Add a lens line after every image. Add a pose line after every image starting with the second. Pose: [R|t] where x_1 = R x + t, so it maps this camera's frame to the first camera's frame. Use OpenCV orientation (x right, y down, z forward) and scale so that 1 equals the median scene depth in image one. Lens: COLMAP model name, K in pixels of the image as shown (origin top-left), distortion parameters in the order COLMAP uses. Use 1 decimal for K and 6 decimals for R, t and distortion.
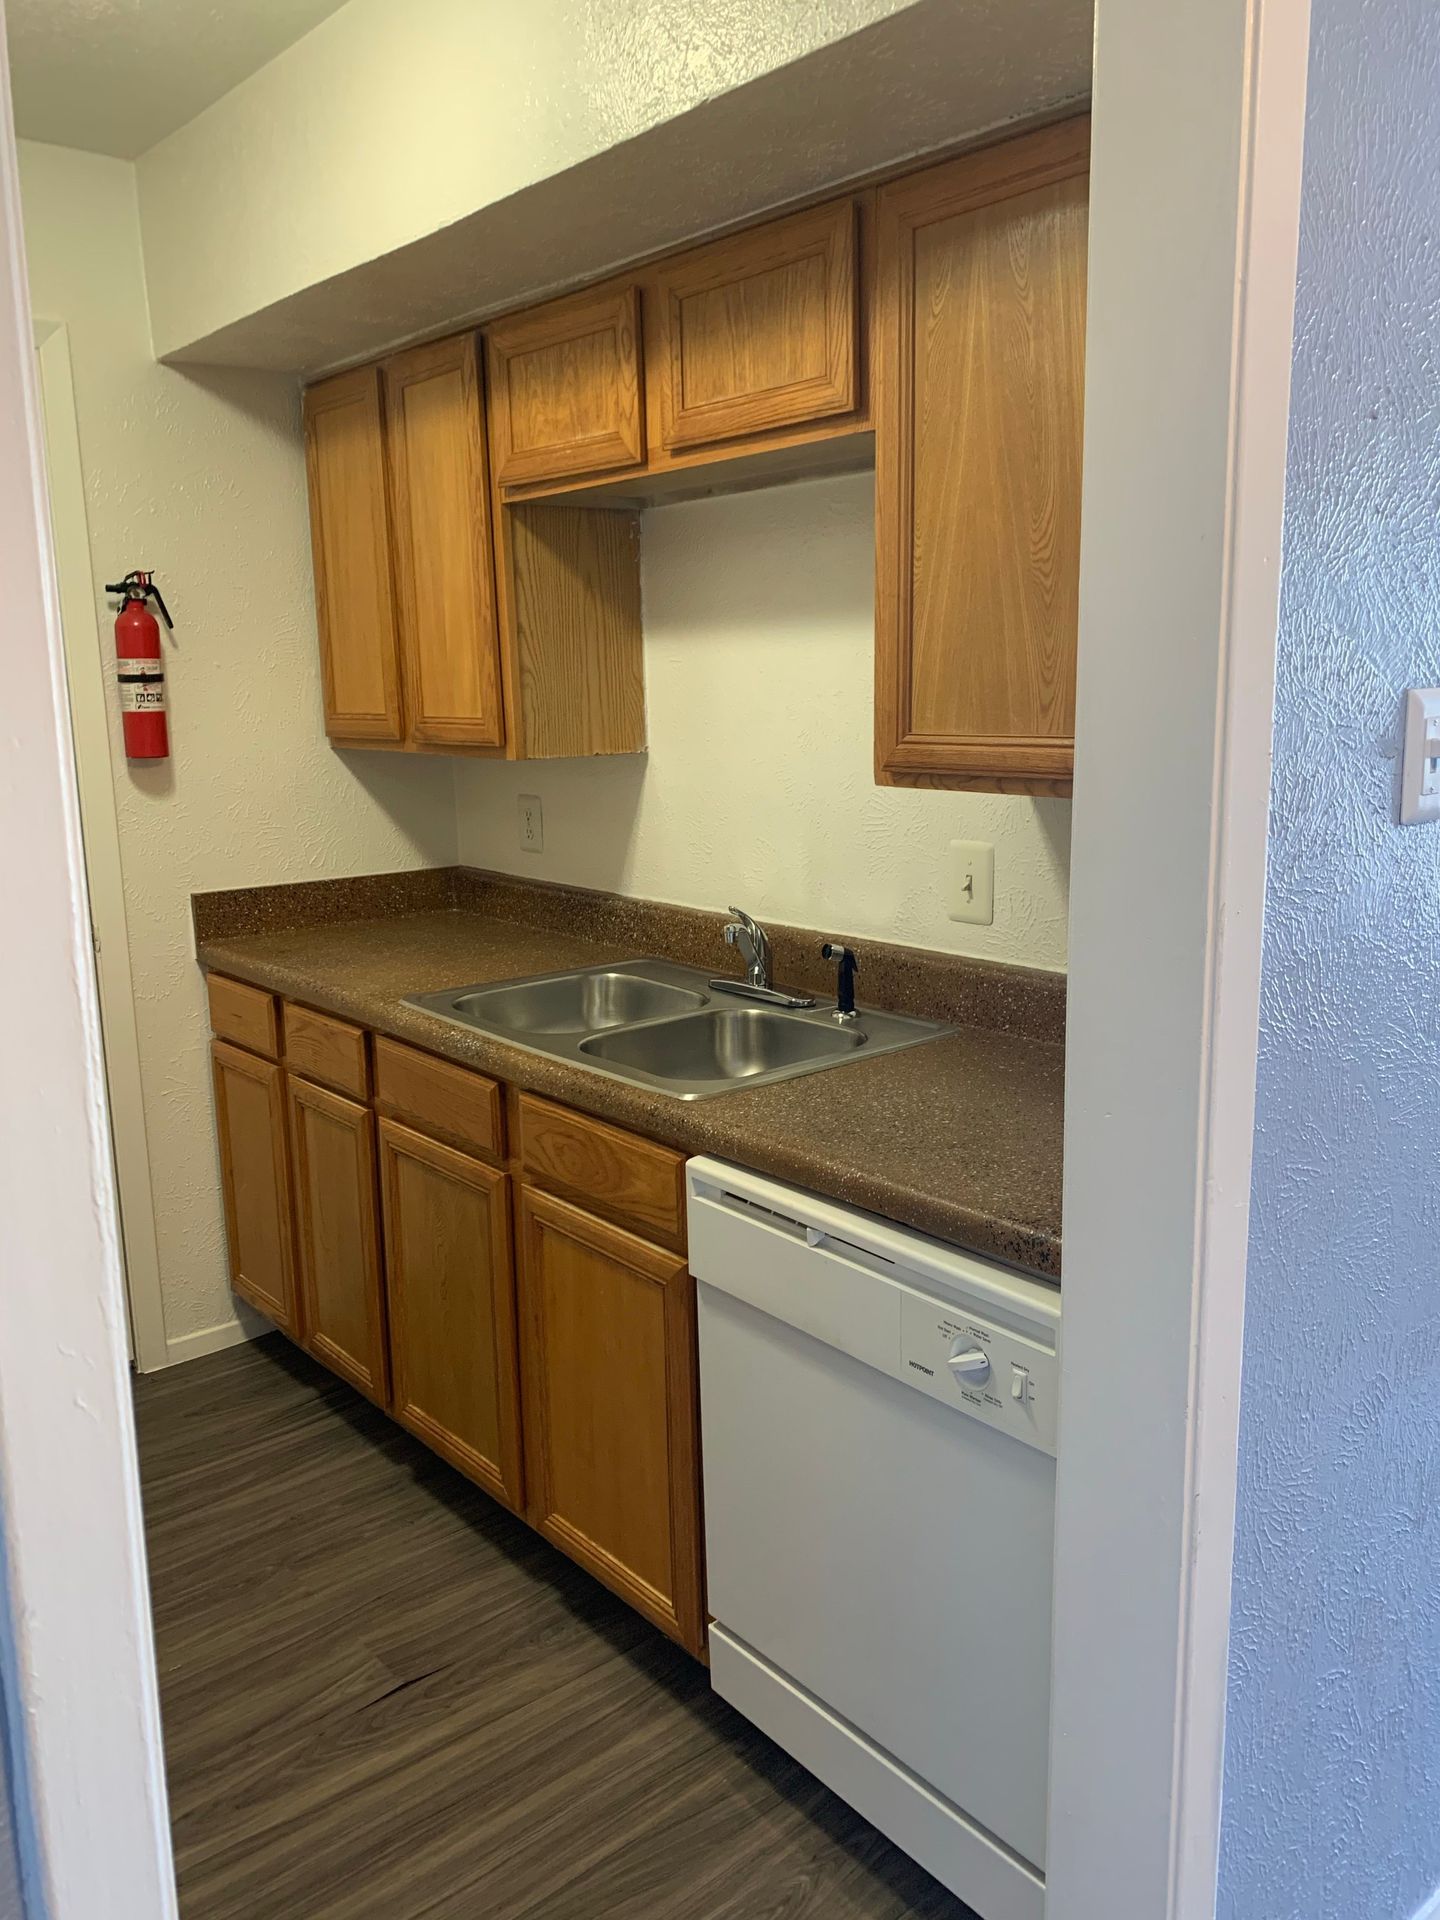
lens RADIAL K [[1464.1, 0, 720.4], [0, 1464.1, 959.9], [0, 0, 1]] dist [0.023179, -0.013824]
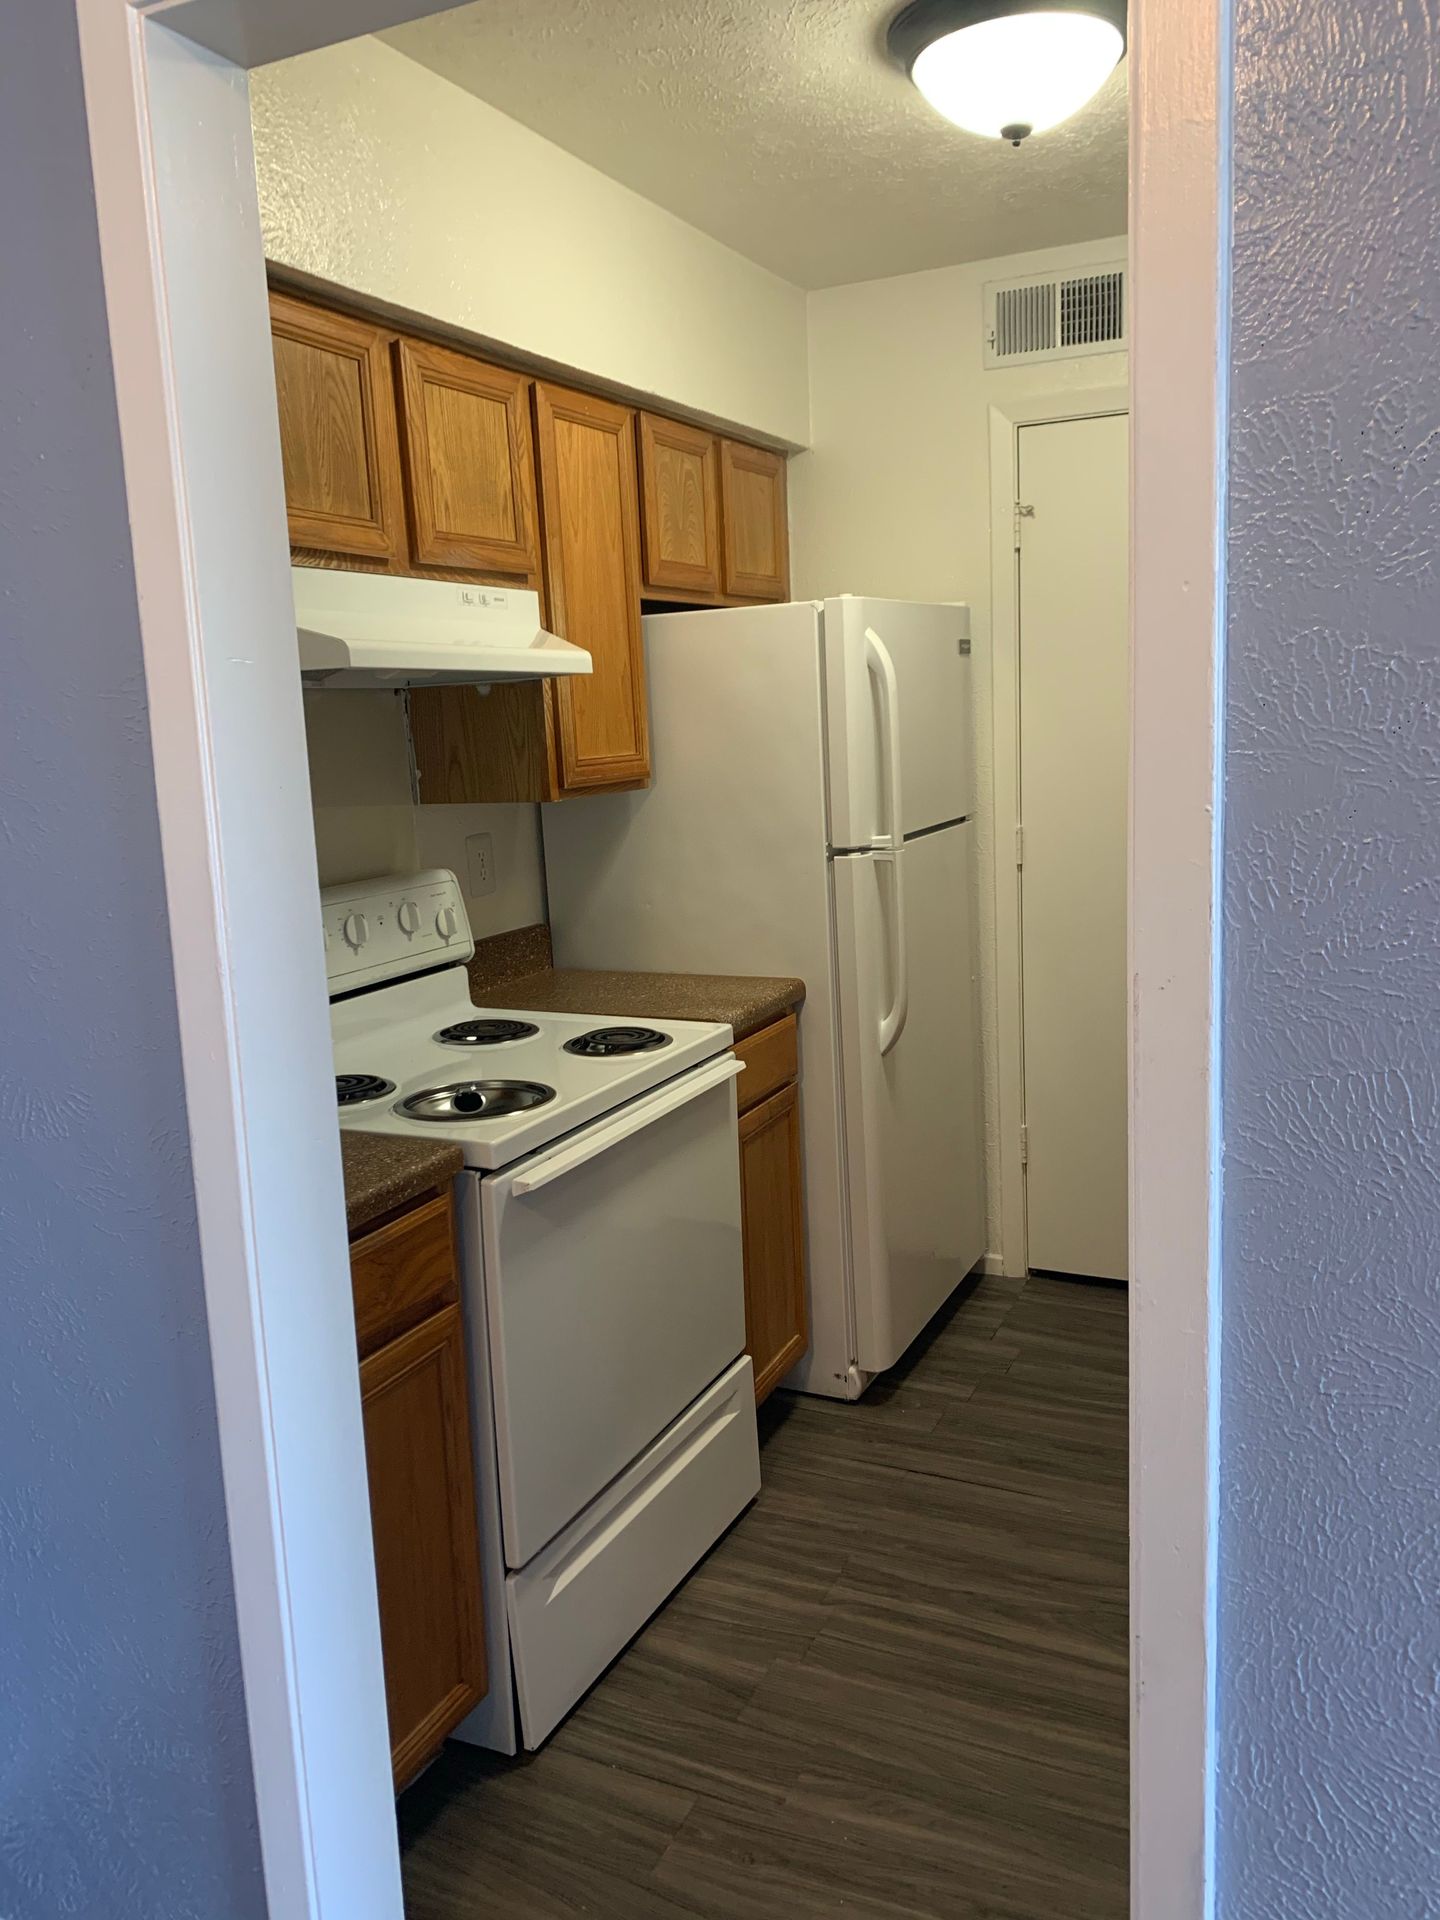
lens RADIAL K [[1464.1, 0, 722.1], [0, 1464.1, 956.5], [0, 0, 1]] dist [0.023179, -0.013824]
pose [[0.418337, 0.150374, -0.895758, 0.613698], [-0.127636, 0.986147, 0.105939, -0.066237], [0.899279, 0.070013, 0.431735, 0.235364]]
